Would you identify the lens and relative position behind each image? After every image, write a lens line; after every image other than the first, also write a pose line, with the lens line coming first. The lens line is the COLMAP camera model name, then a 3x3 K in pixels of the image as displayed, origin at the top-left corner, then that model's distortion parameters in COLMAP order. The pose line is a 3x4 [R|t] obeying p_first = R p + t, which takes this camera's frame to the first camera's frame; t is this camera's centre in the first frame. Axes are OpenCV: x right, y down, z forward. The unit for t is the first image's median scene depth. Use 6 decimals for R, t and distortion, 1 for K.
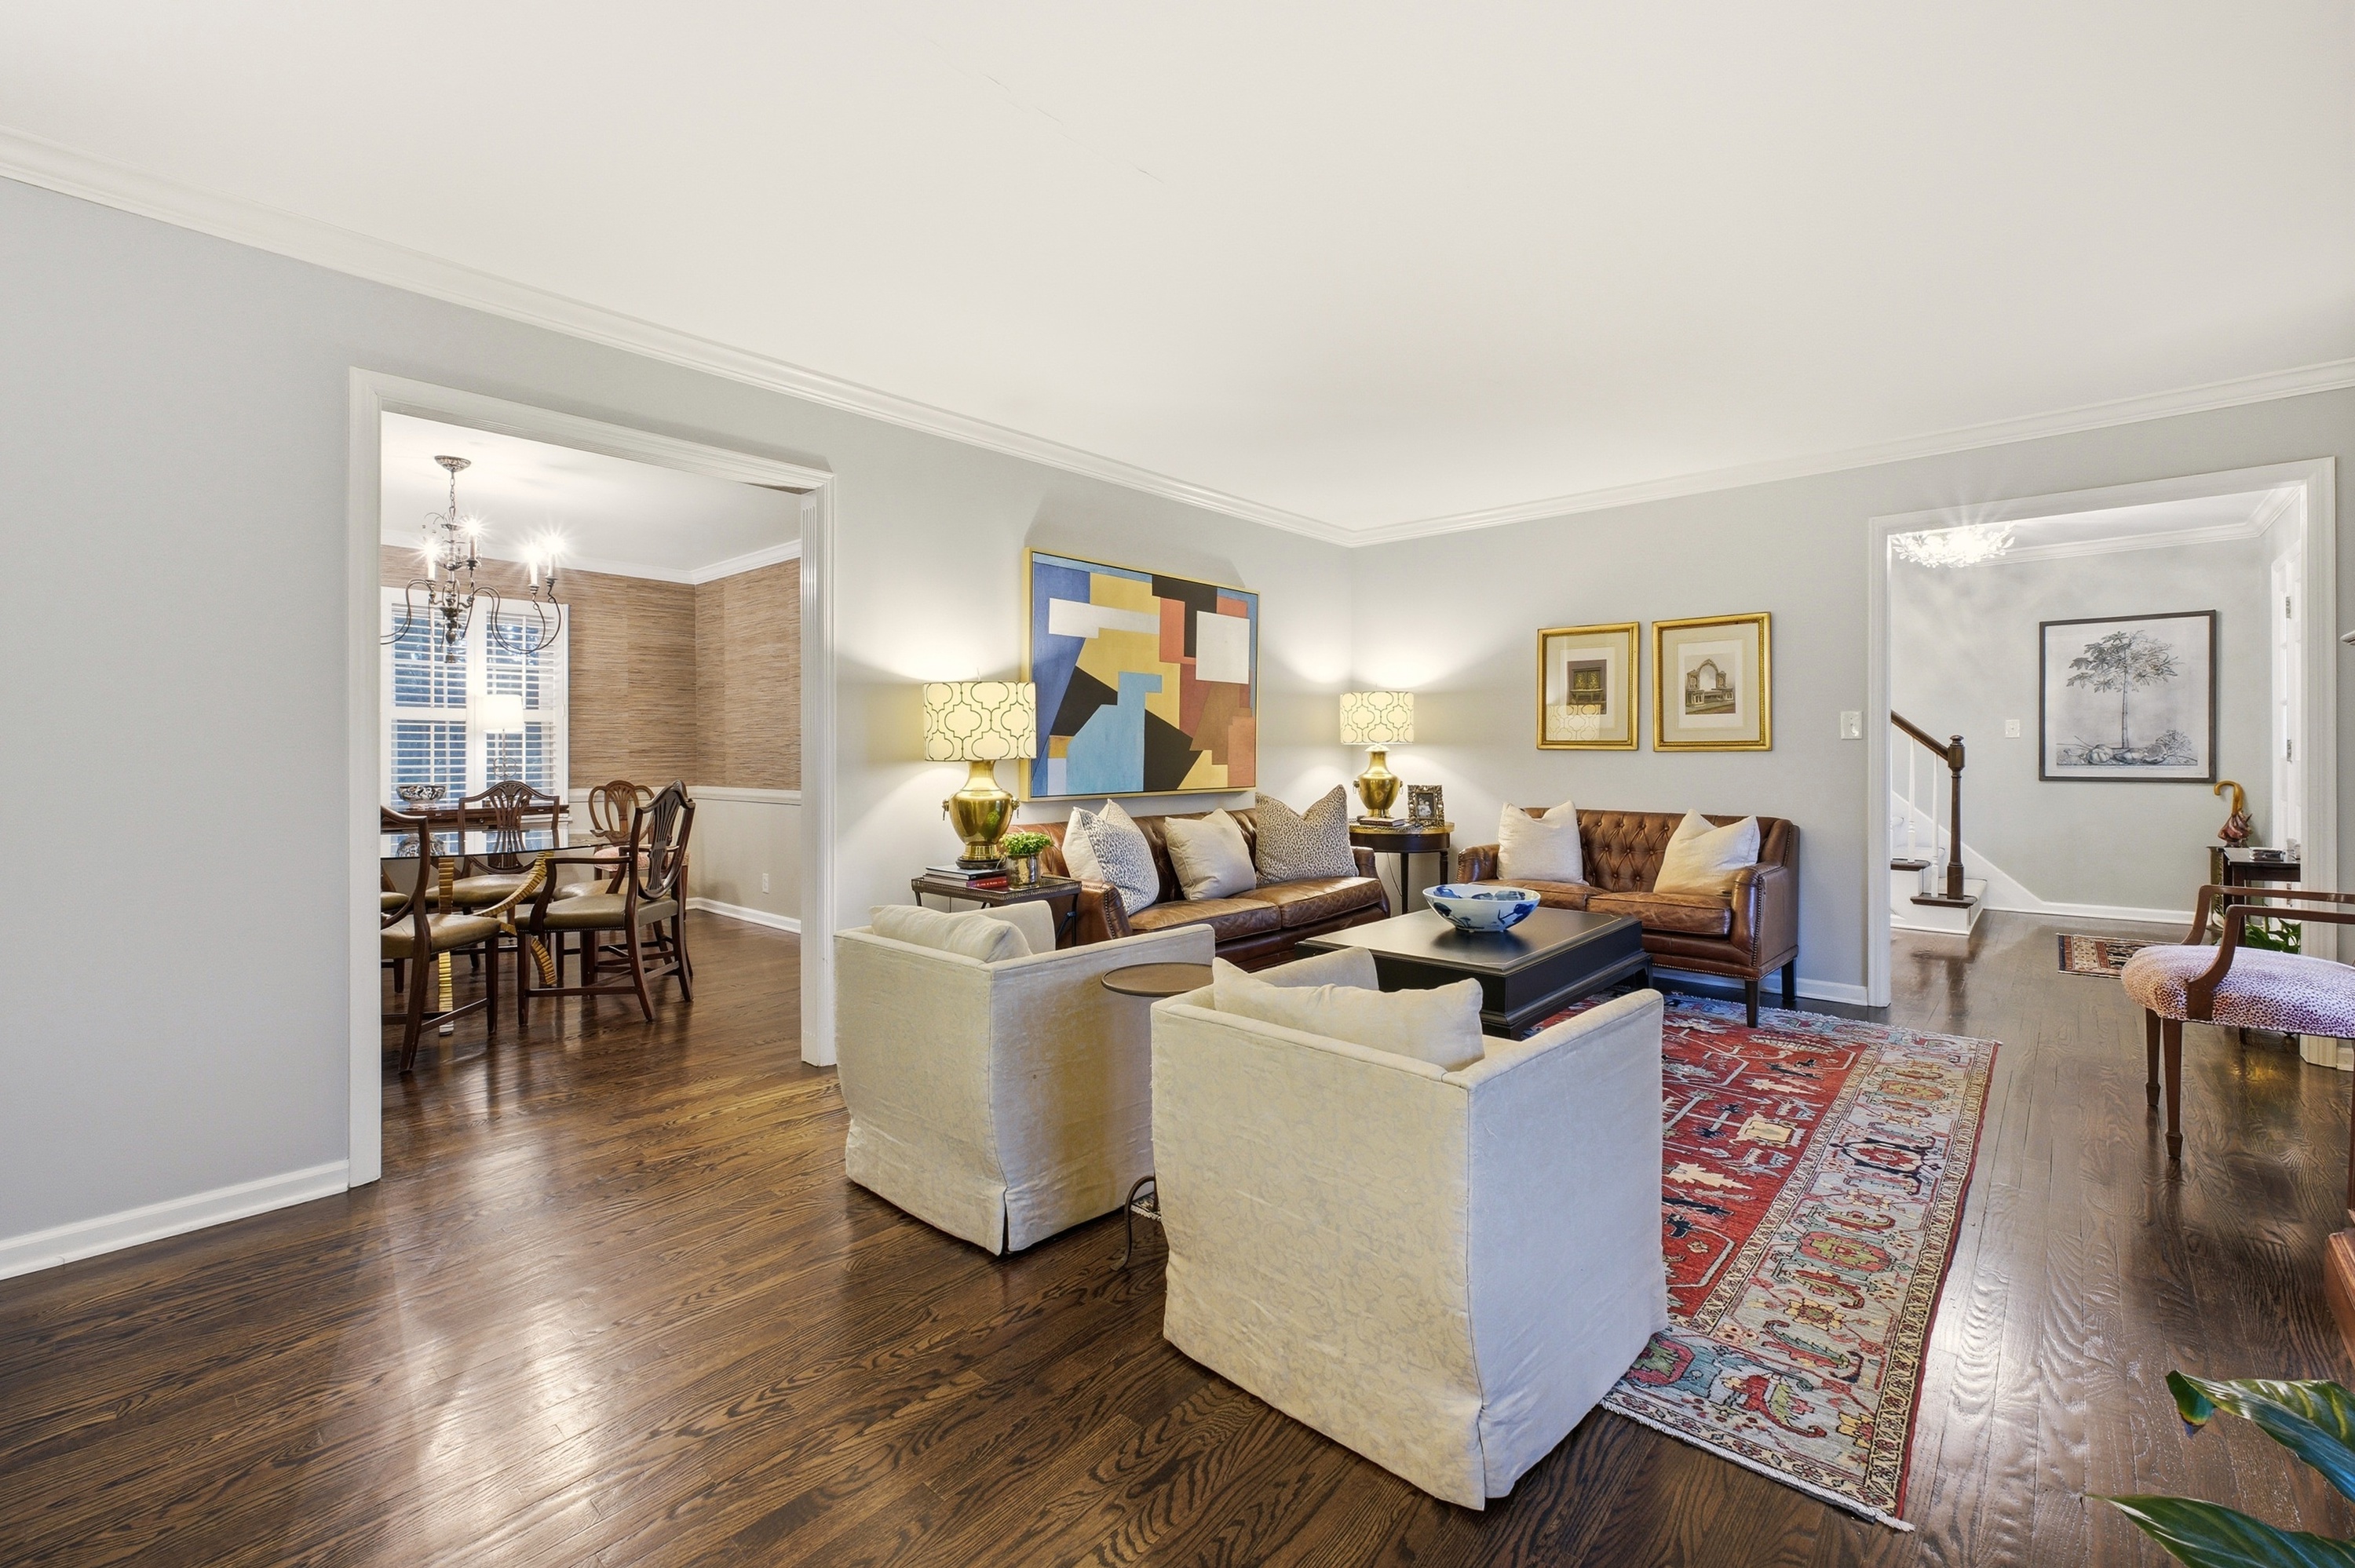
lens RADIAL K [[1006.5, 0, 1178.3], [0, 1006.5, 760.4], [0, 0, 1]] dist [-0.001744, 0.000902]
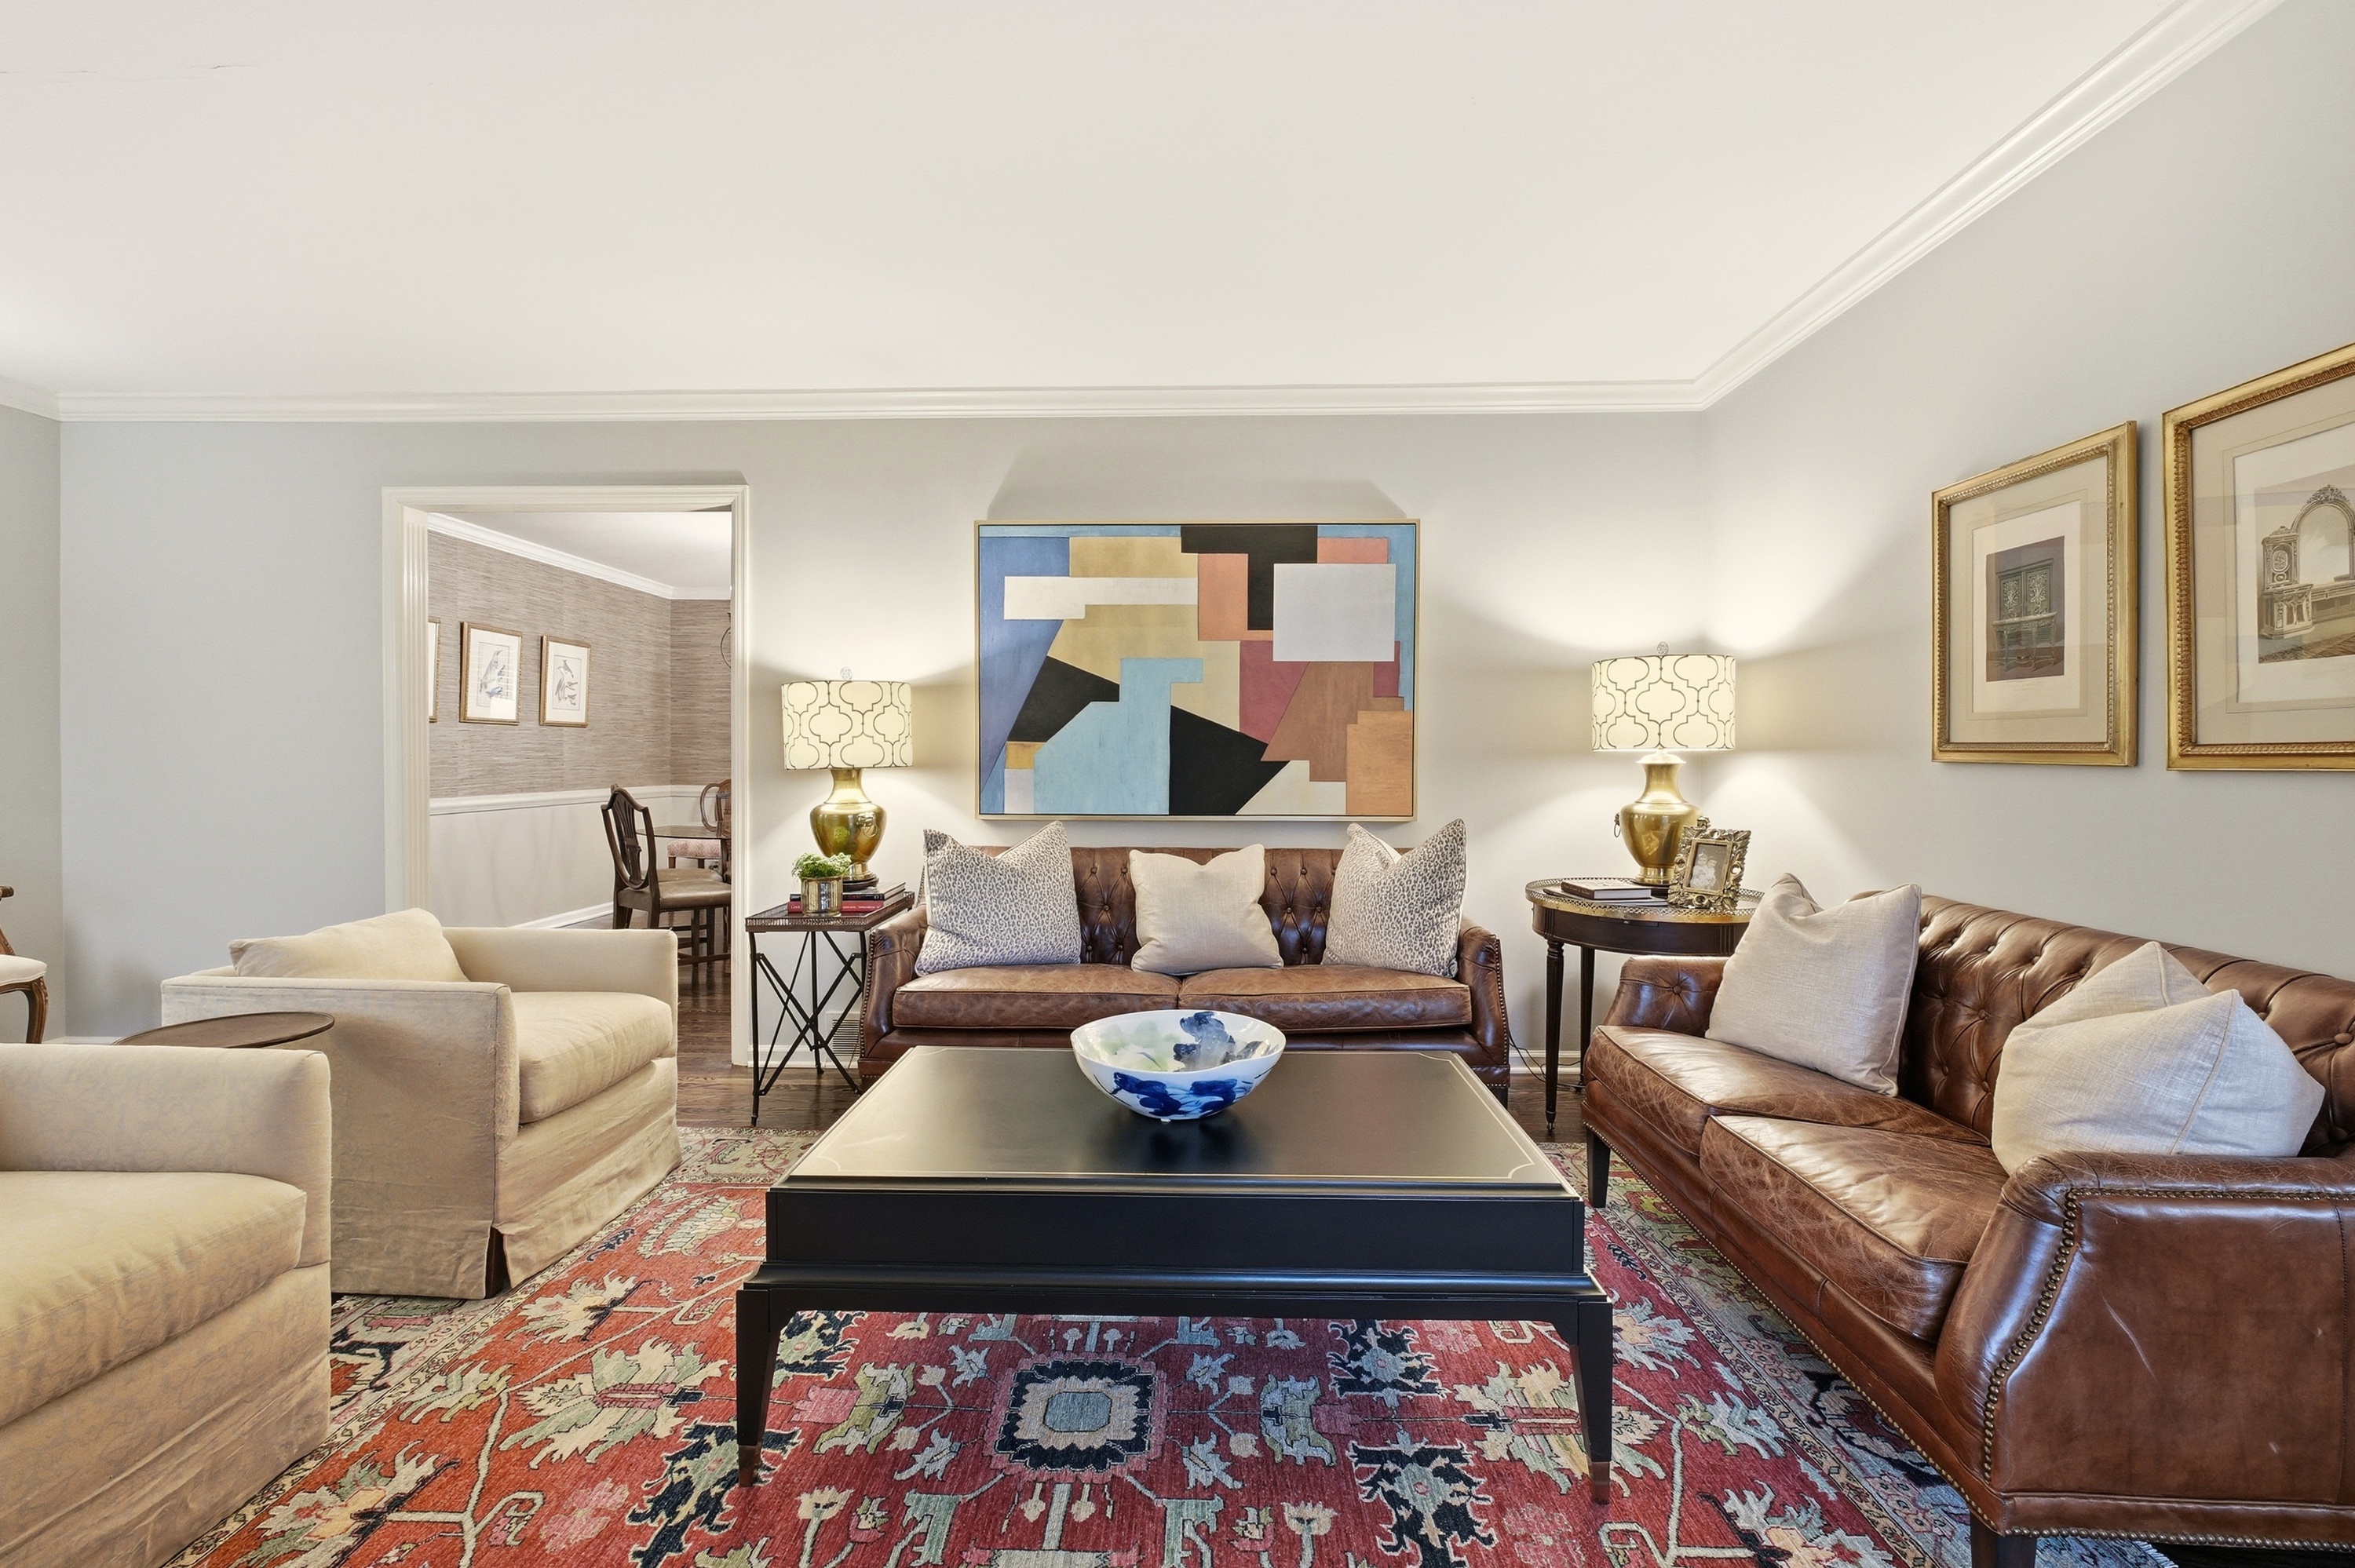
lens RADIAL K [[1006.5, 0, 1172.0], [0, 1006.5, 763.6], [0, 0, 1]] dist [-0.001744, 0.000902]
pose [[0.641979, 0.008248, -0.766678, 0.569602], [-0.013336, 0.999911, -0.000410, -0.007202], [0.766606, 0.010487, 0.642032, 0.541646]]
